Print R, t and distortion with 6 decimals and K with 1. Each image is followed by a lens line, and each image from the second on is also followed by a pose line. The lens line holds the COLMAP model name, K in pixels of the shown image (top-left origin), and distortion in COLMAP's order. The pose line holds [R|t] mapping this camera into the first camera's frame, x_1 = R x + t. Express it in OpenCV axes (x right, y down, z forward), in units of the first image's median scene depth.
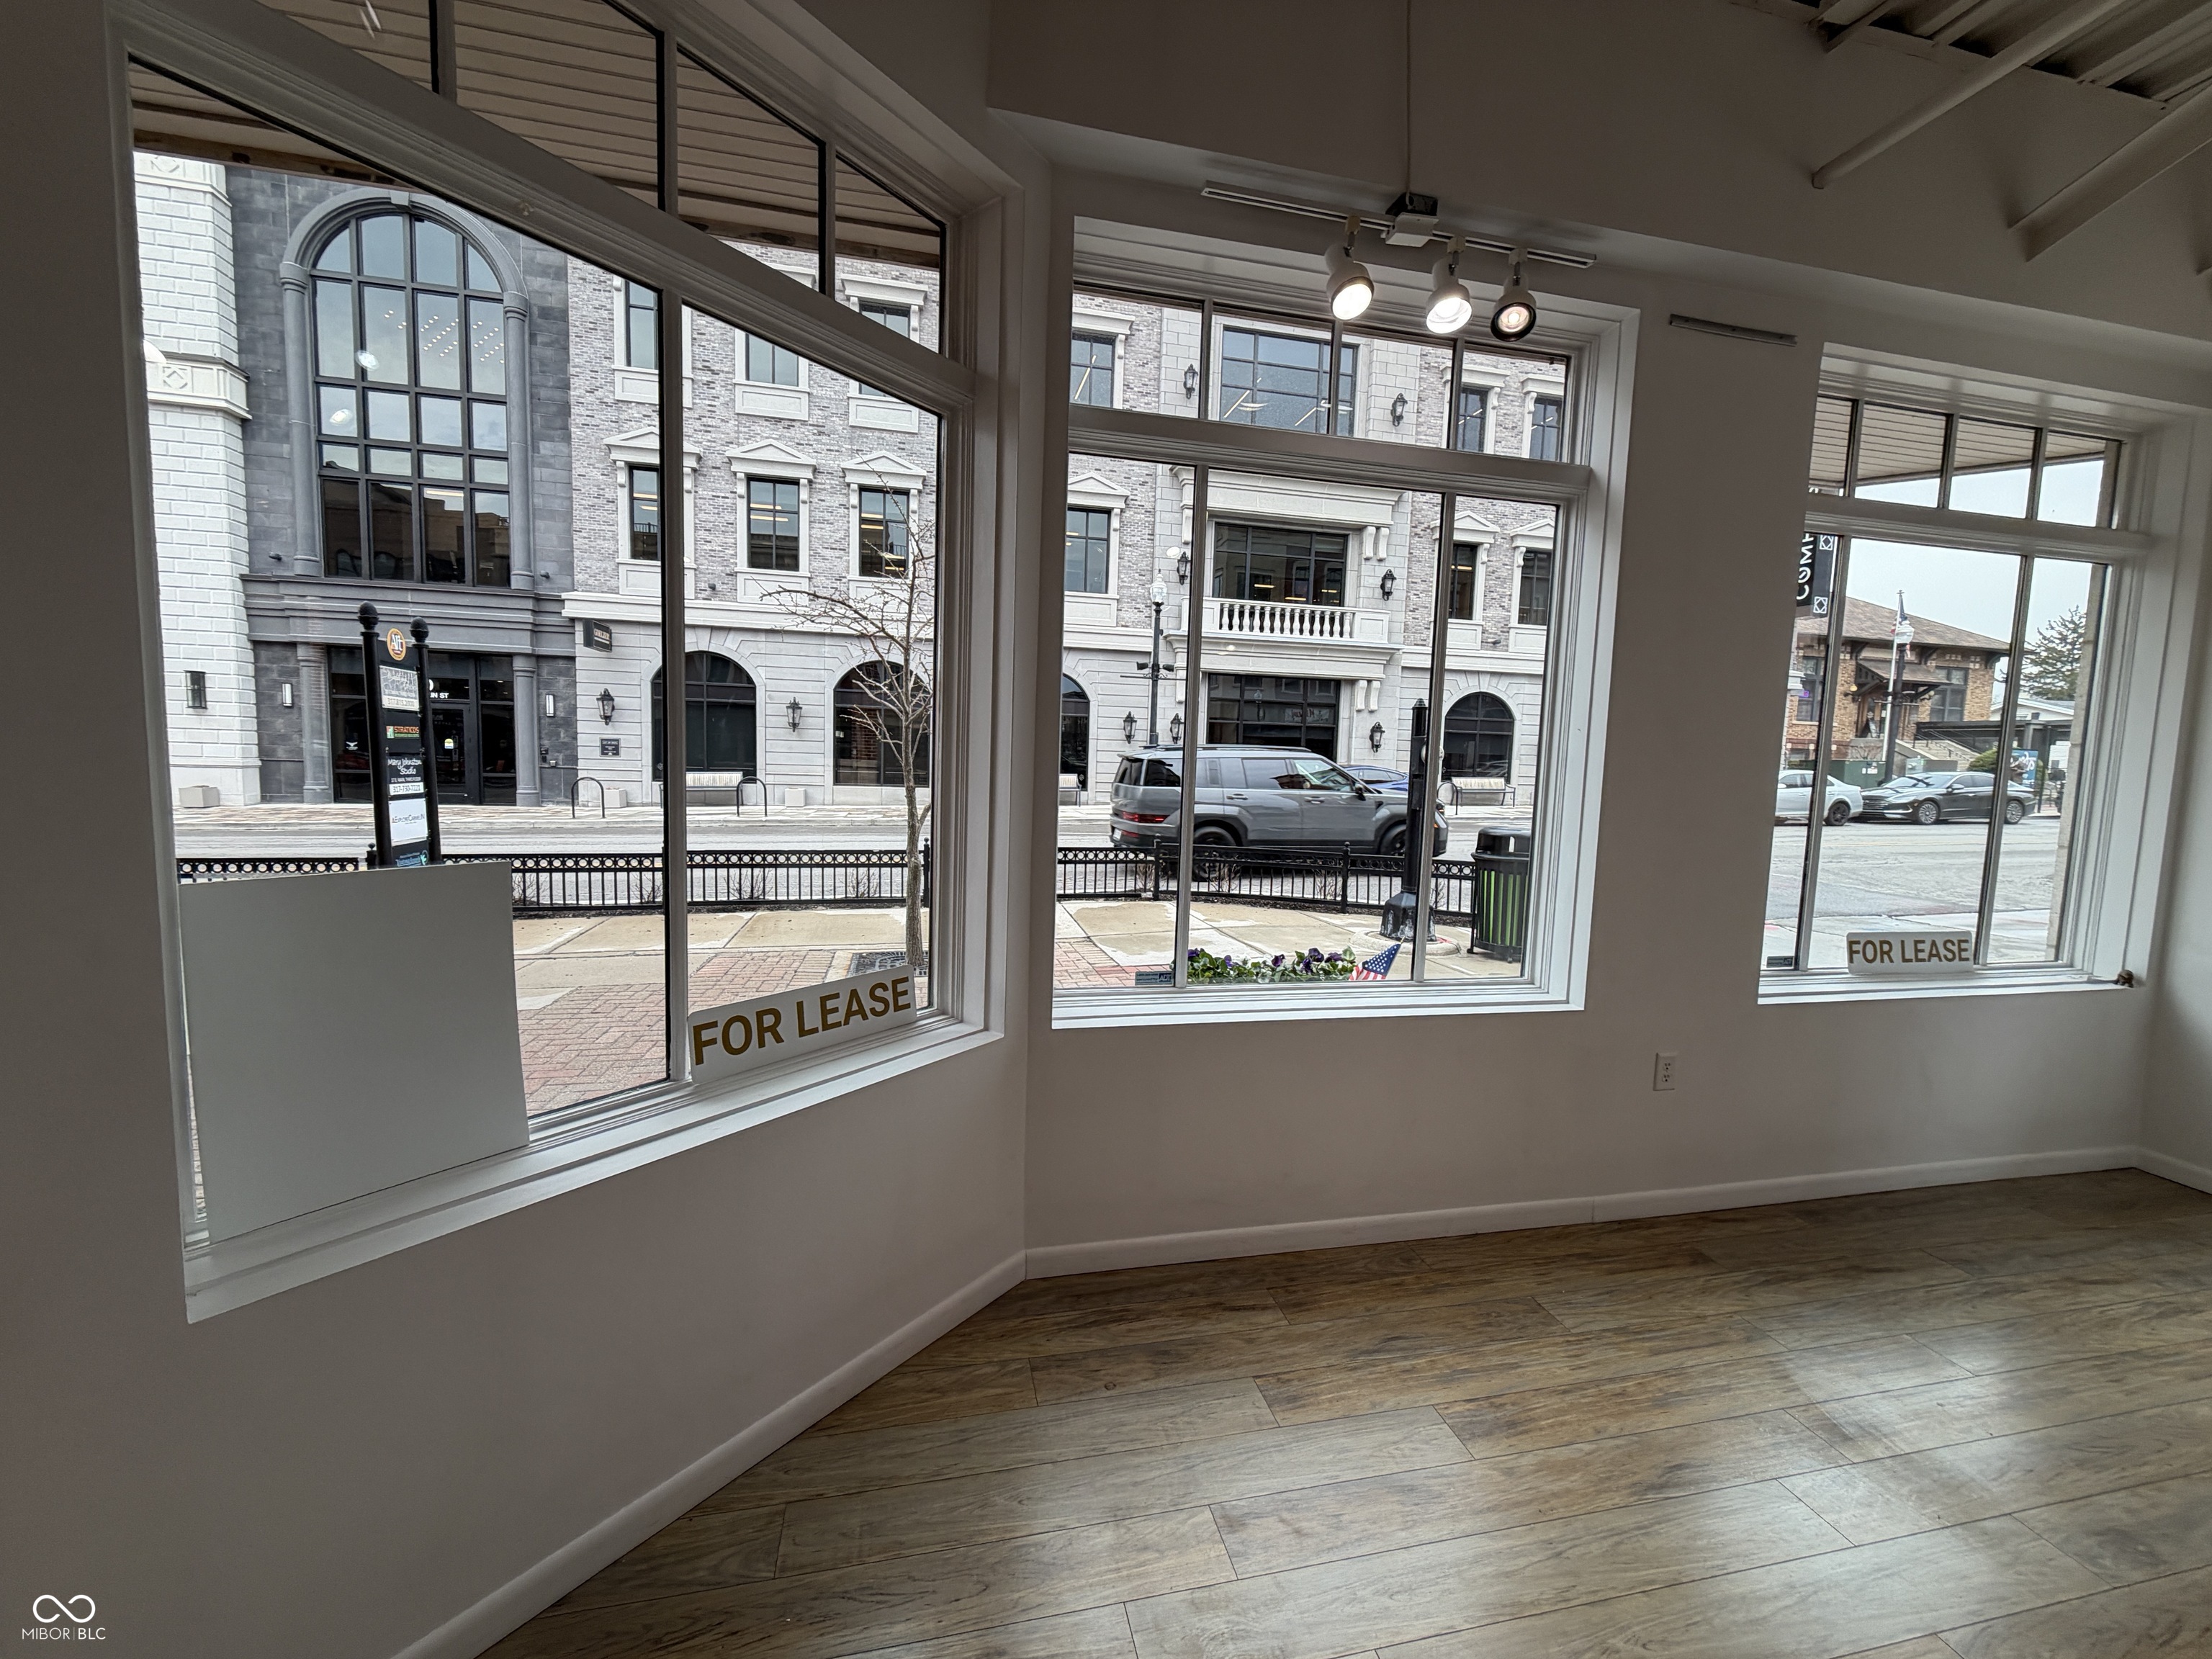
lens RADIAL K [[881.8, 0, 1125.1], [0, 881.8, 832.7], [0, 0, 1]] dist [-0.000241, -0.000150]
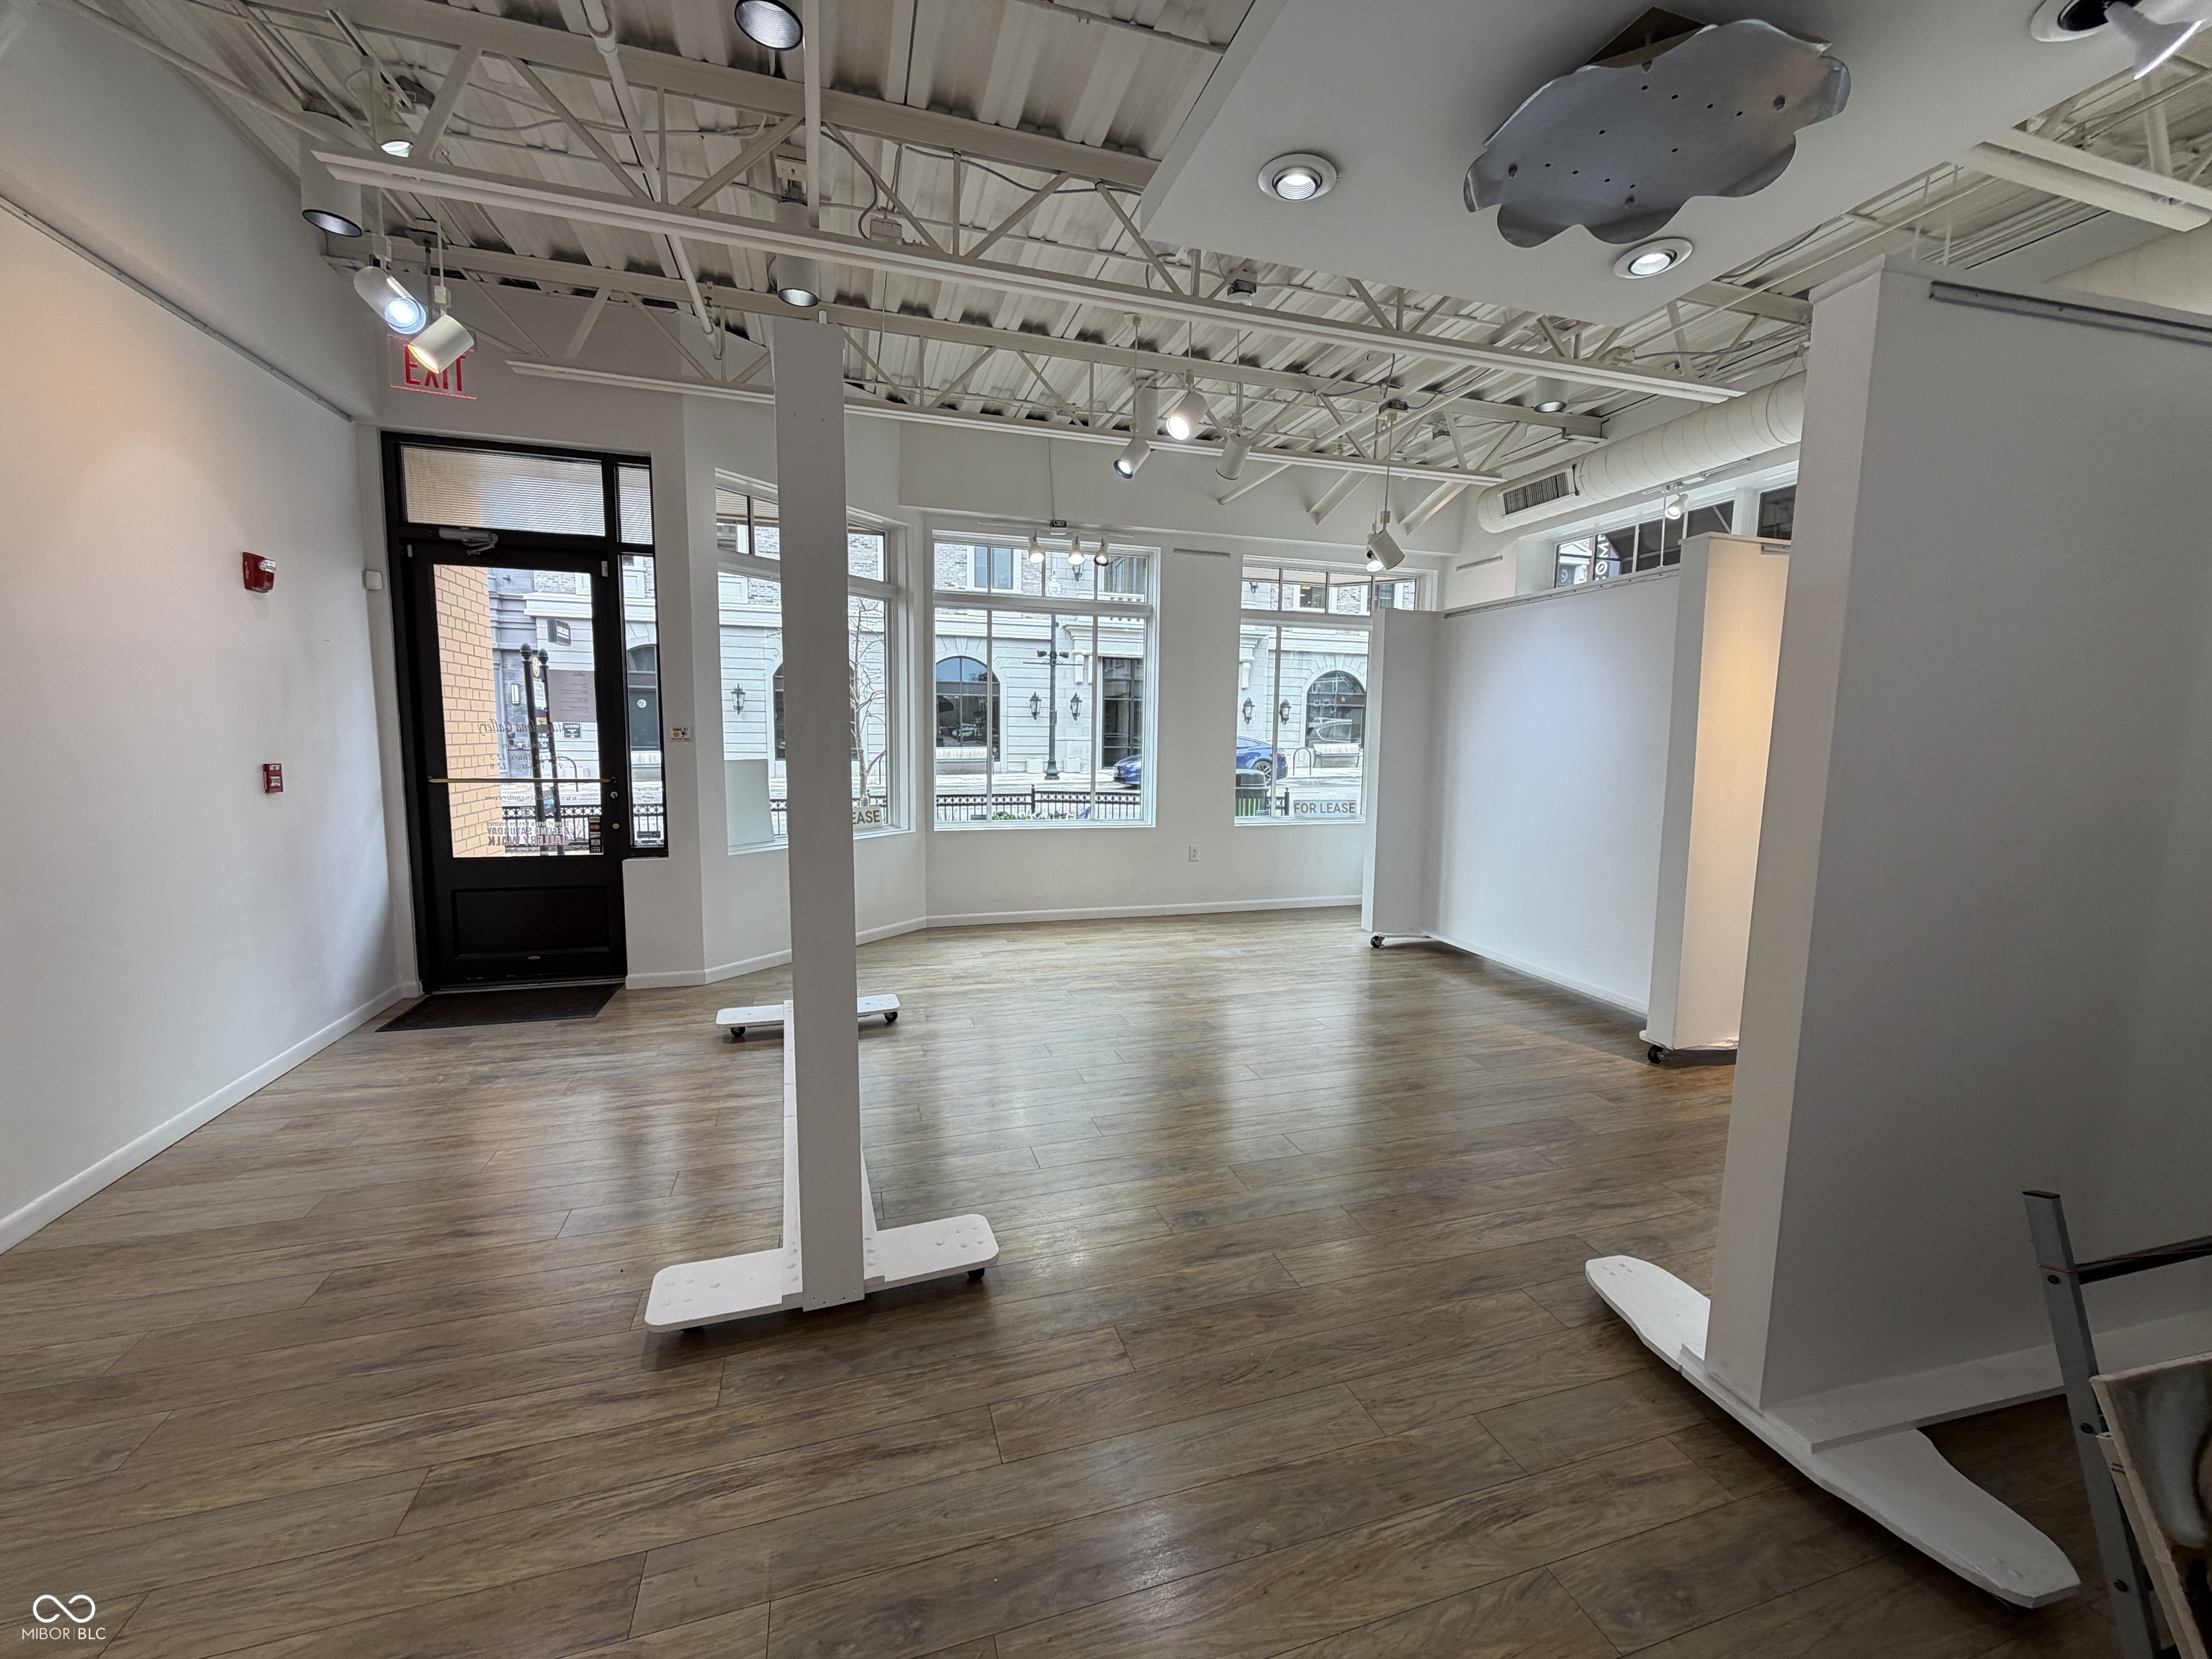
lens RADIAL K [[870.6, 0, 1112.8], [0, 870.6, 831.8], [0, 0, 1]] dist [0.023389, -0.000473]
pose [[0.997565, -0.026391, 0.064562, 0.093089], [0.024582, 0.999287, 0.028650, 0.054159], [-0.065272, -0.026994, 0.997502, -0.544928]]
